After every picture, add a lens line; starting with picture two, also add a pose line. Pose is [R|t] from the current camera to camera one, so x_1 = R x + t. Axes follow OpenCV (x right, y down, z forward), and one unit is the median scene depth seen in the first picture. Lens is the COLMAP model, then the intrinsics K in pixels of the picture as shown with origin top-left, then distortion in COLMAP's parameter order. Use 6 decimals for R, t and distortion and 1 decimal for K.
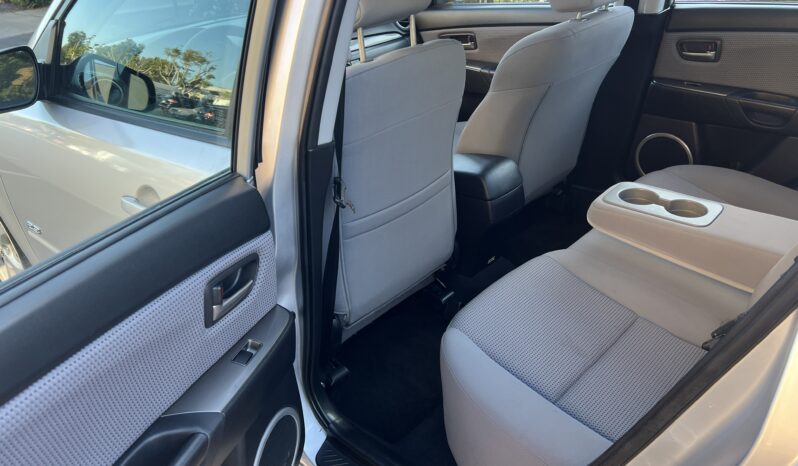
lens RADIAL K [[625.6, 0, 399.5], [0, 625.6, 233.0], [0, 0, 1]] dist [0.061546, -0.072717]
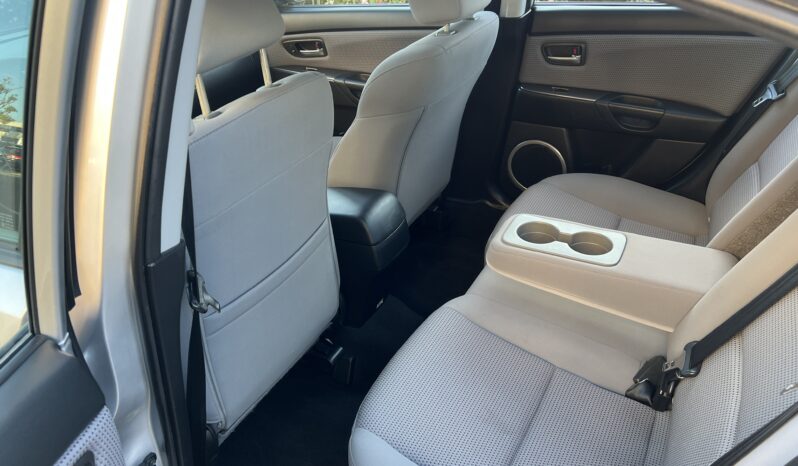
lens RADIAL K [[625.6, 0, 397.6], [0, 625.6, 236.2], [0, 0, 1]] dist [0.061546, -0.072717]
pose [[0.967877, -0.118875, 0.221548, -0.015305], [0.111431, 0.992714, 0.045847, -0.100162], [-0.225384, -0.019687, 0.974071, 0.141914]]
